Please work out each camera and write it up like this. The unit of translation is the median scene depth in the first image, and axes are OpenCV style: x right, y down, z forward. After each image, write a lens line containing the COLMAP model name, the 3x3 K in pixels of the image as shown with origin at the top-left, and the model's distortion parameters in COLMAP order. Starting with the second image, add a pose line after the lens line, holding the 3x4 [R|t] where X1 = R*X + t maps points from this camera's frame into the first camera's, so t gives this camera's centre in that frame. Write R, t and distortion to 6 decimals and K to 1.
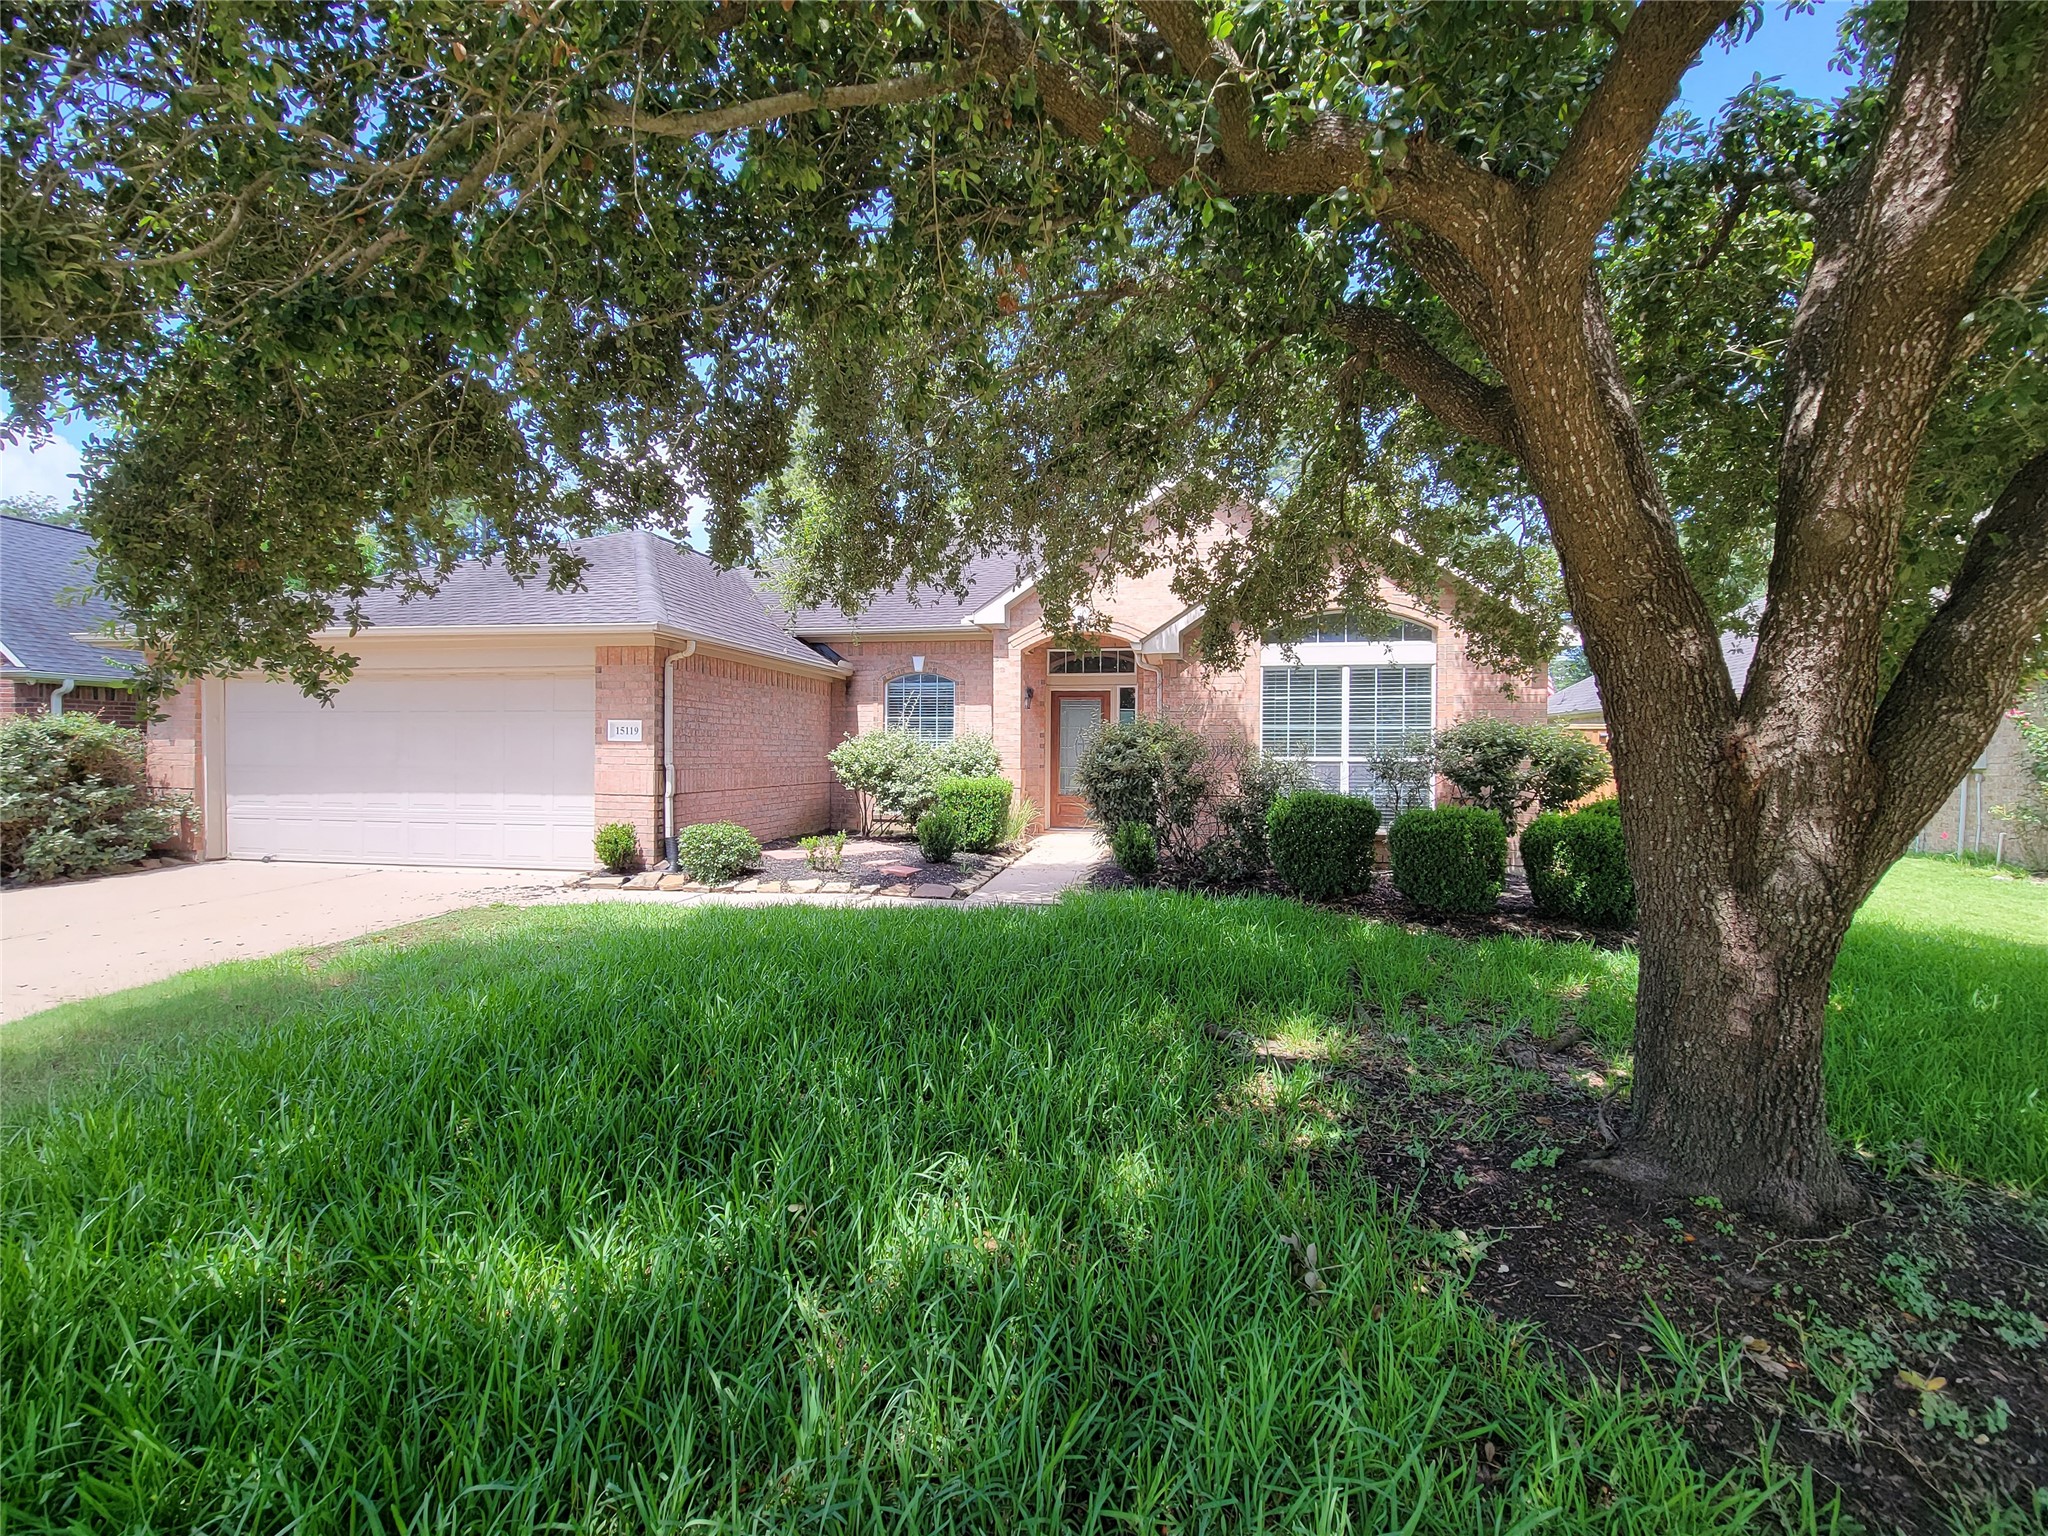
lens RADIAL K [[821.0, 0, 1025.7], [0, 821.0, 747.6], [0, 0, 1]] dist [-0.000230, -0.001729]
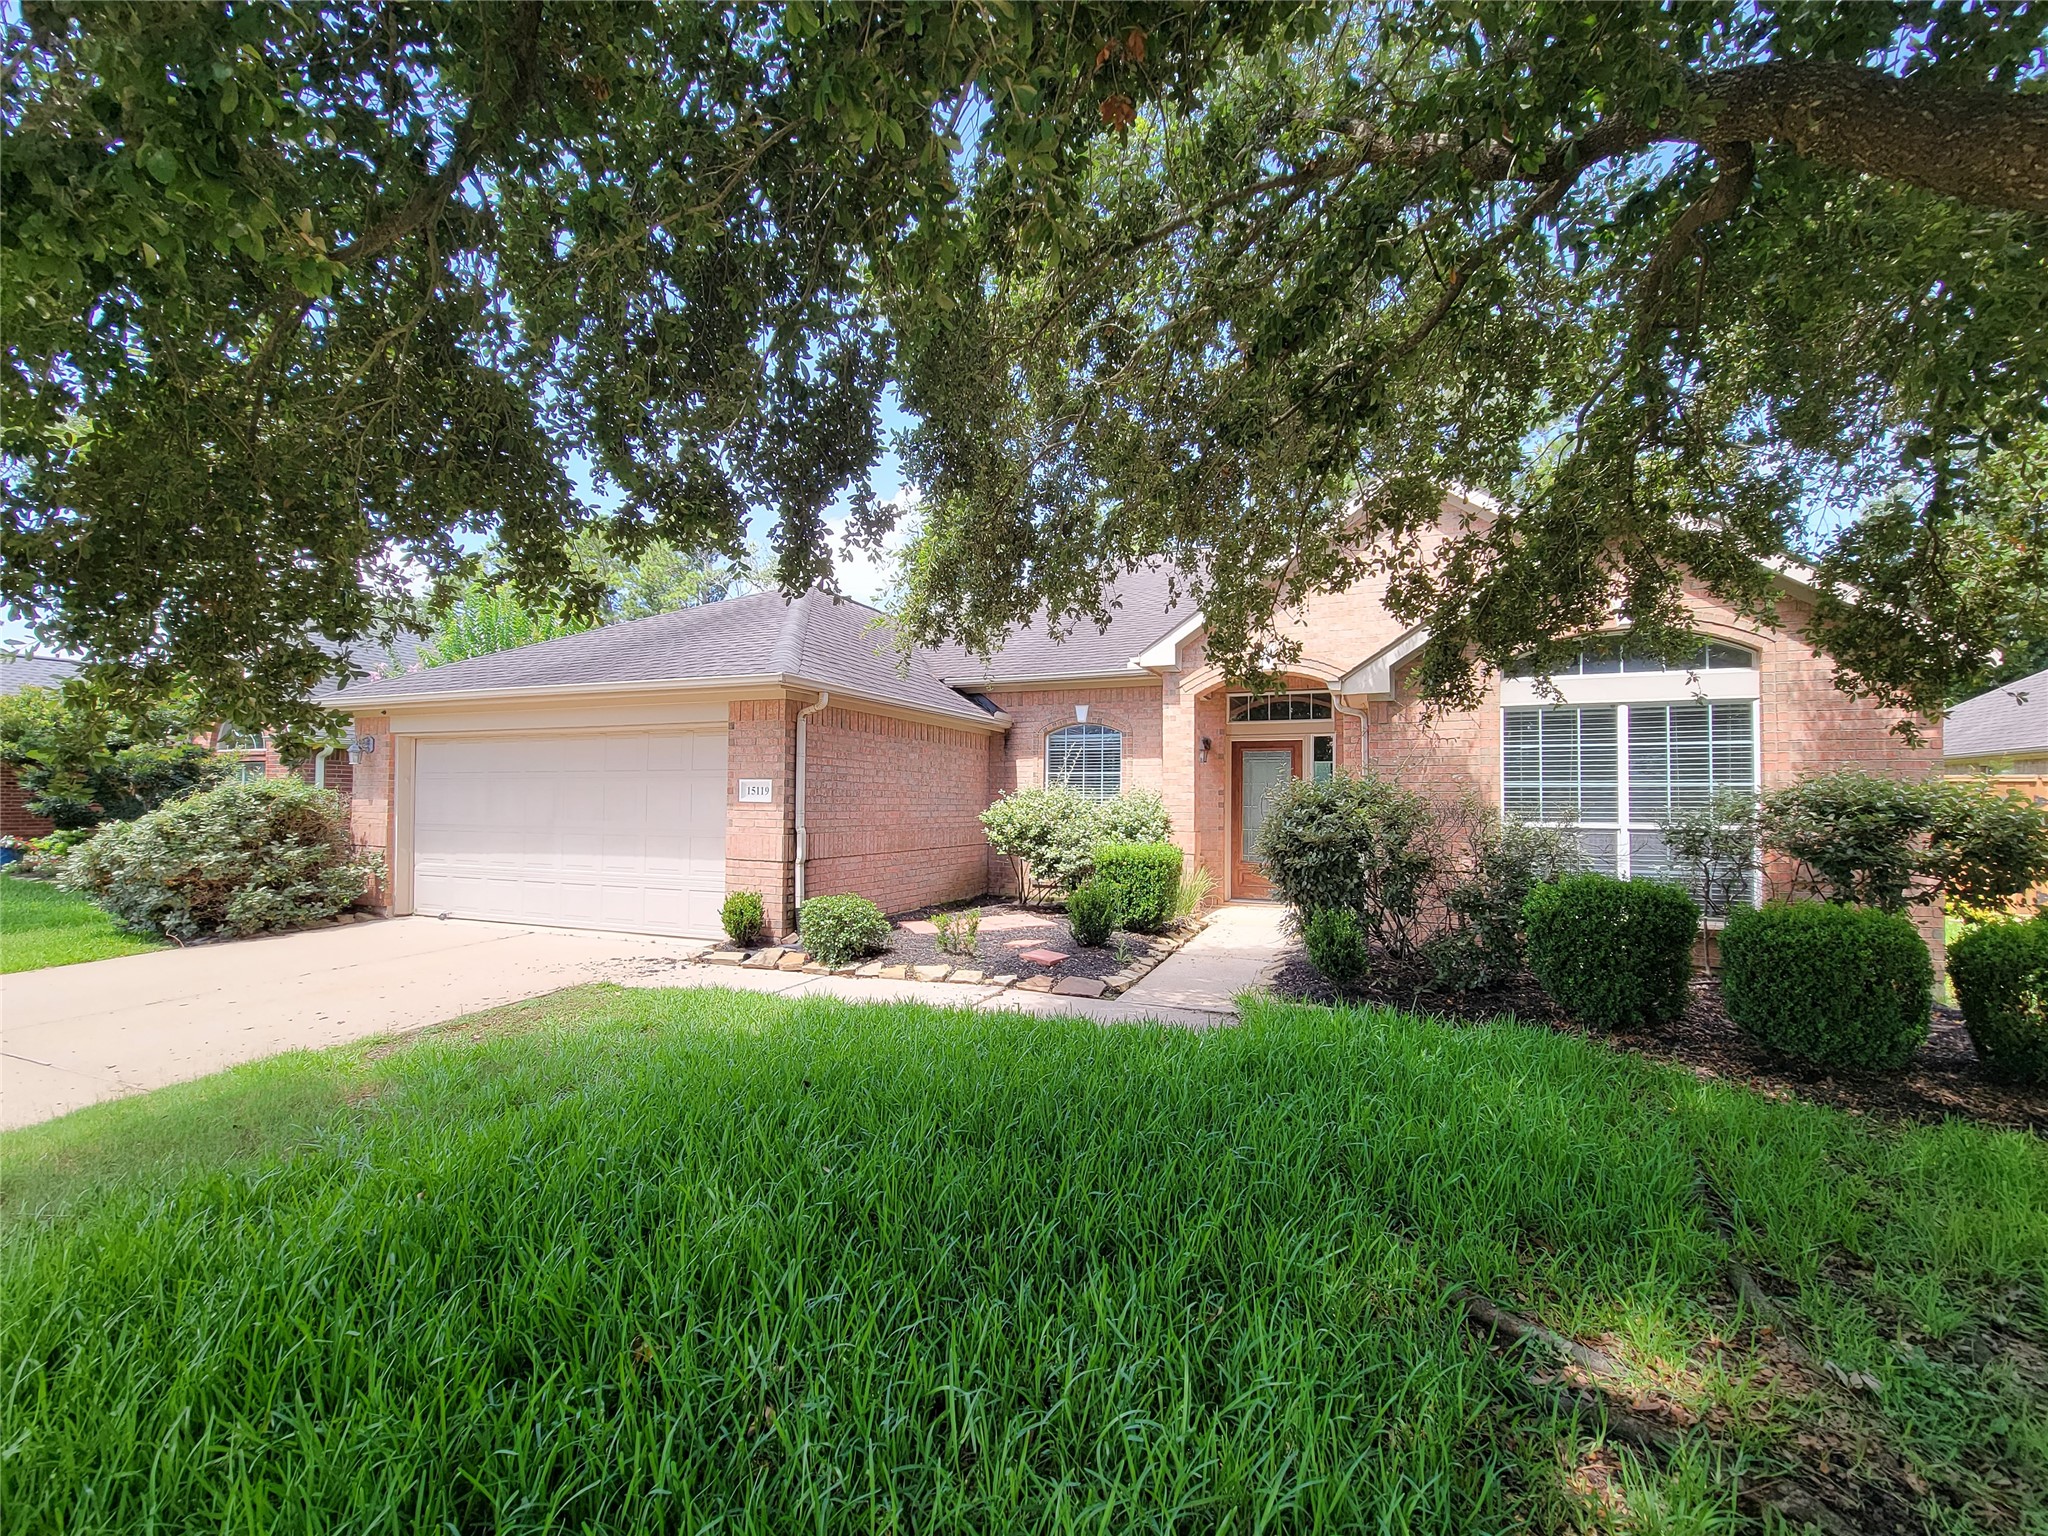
lens RADIAL K [[821.0, 0, 1047.7], [0, 821.0, 780.6], [0, 0, 1]] dist [-0.000230, -0.001729]
pose [[0.979929, -0.004584, -0.199293, 0.020928], [0.000172, 0.999755, -0.022147, -0.012782], [0.199345, 0.021669, 0.979690, 0.173139]]
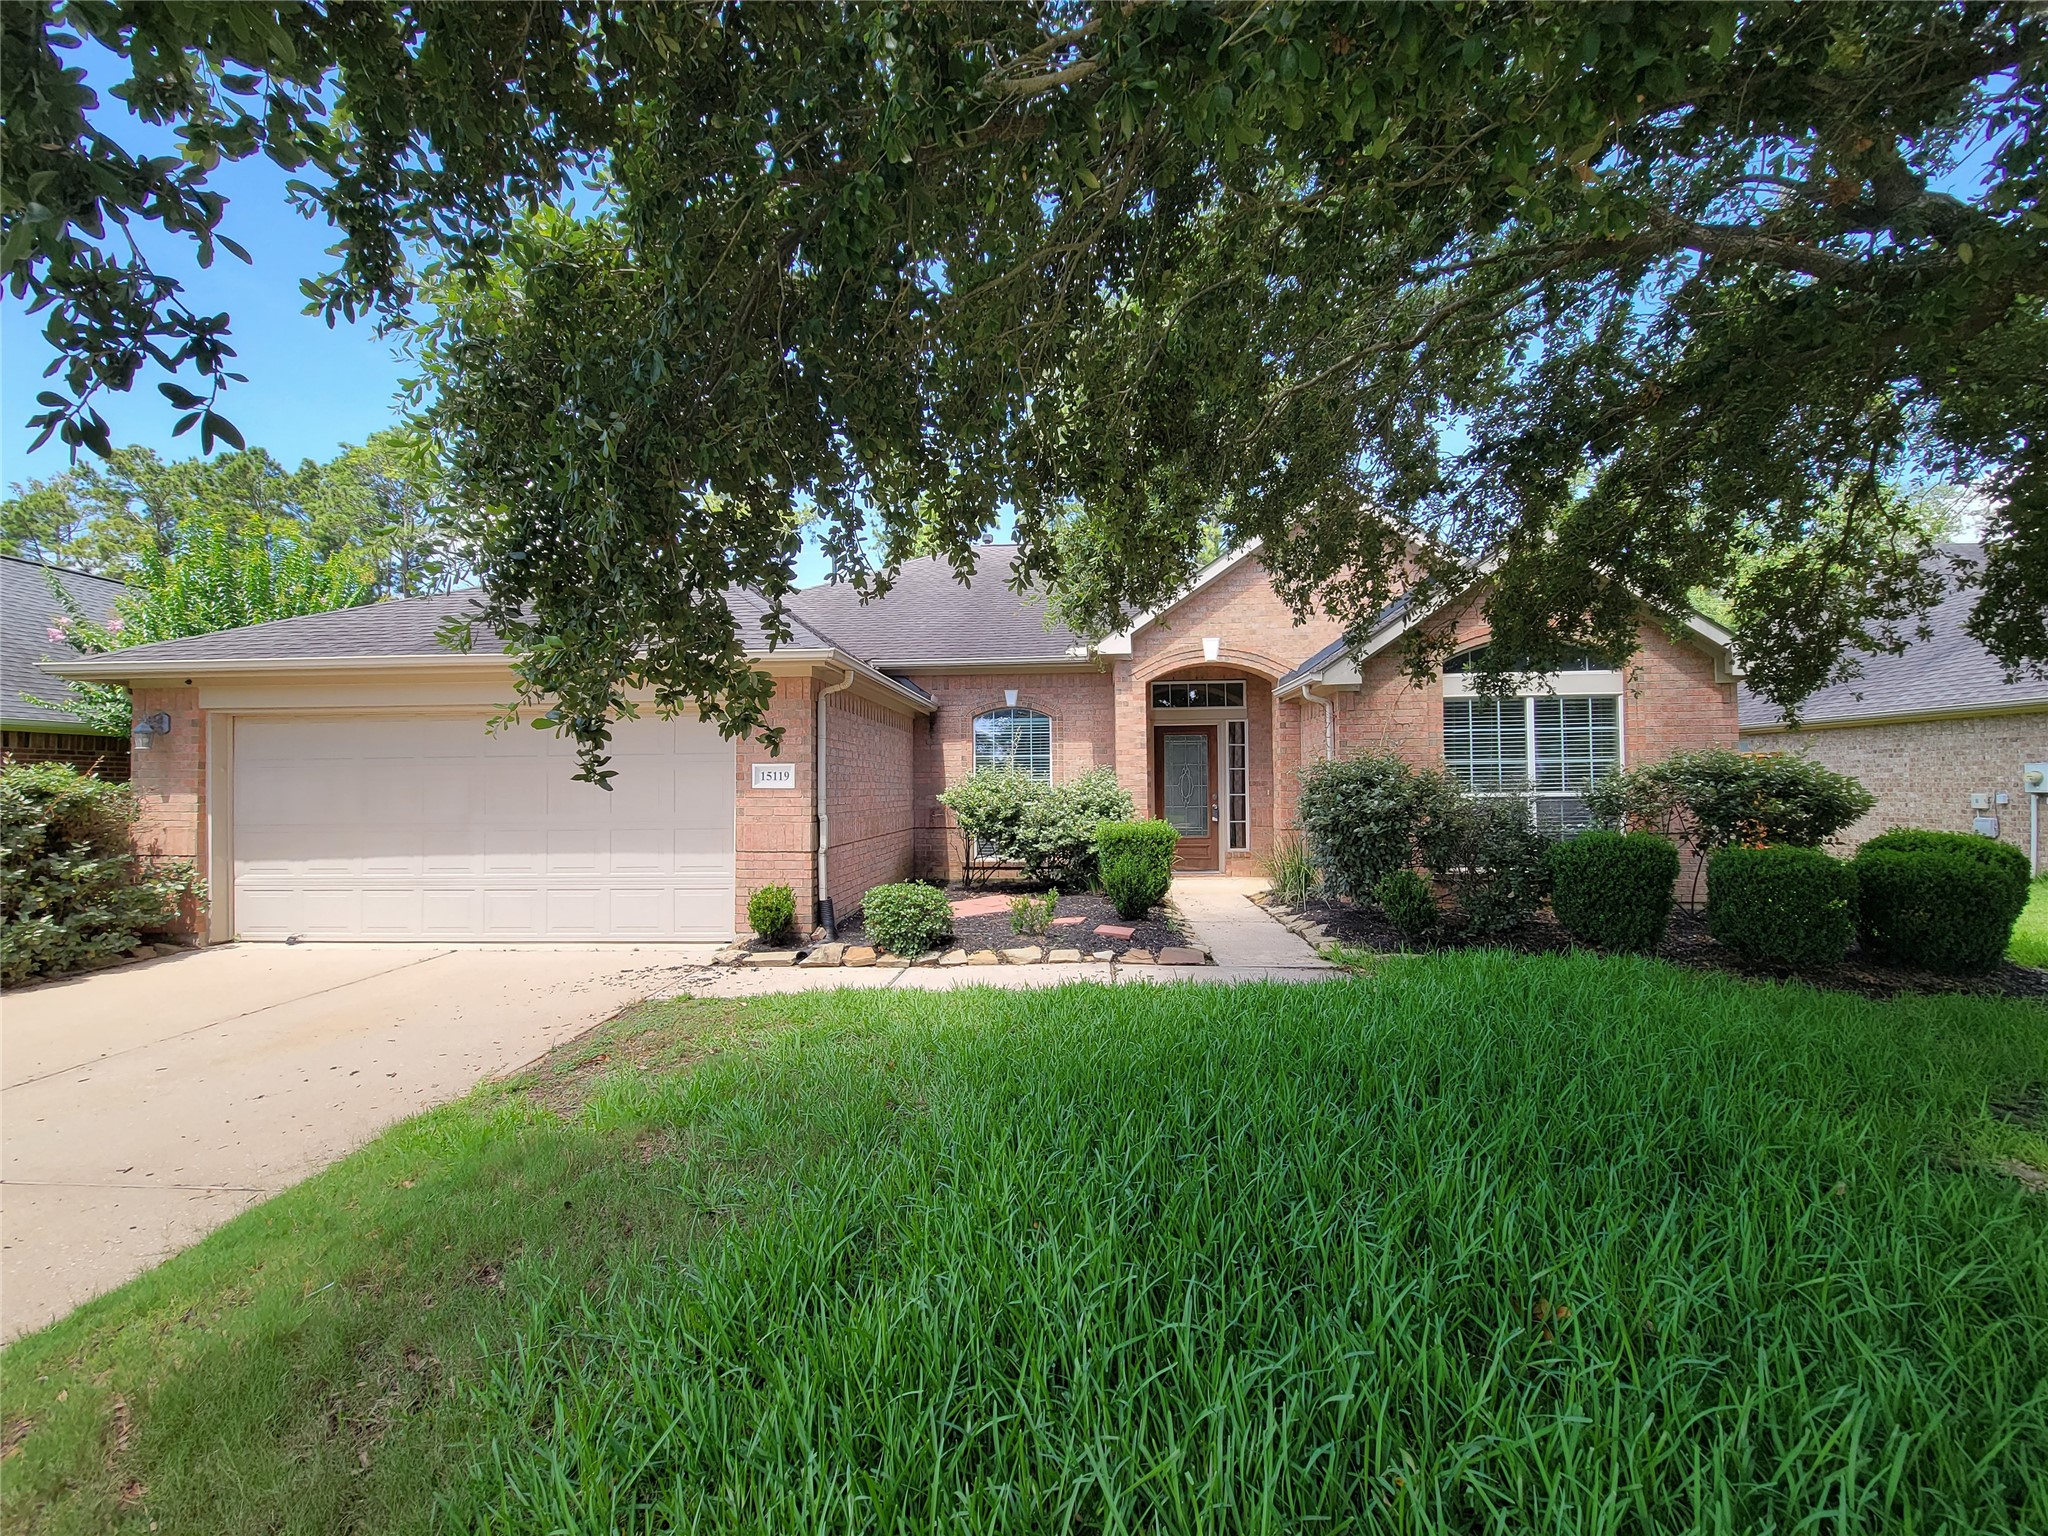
lens RADIAL K [[821.0, 0, 1025.1], [0, 821.0, 750.2], [0, 0, 1]] dist [-0.000230, -0.001729]
pose [[0.994611, -0.011862, 0.102993, -0.344247], [0.015714, 0.999204, -0.036671, -0.013165], [-0.102476, 0.038092, 0.994006, 0.136923]]
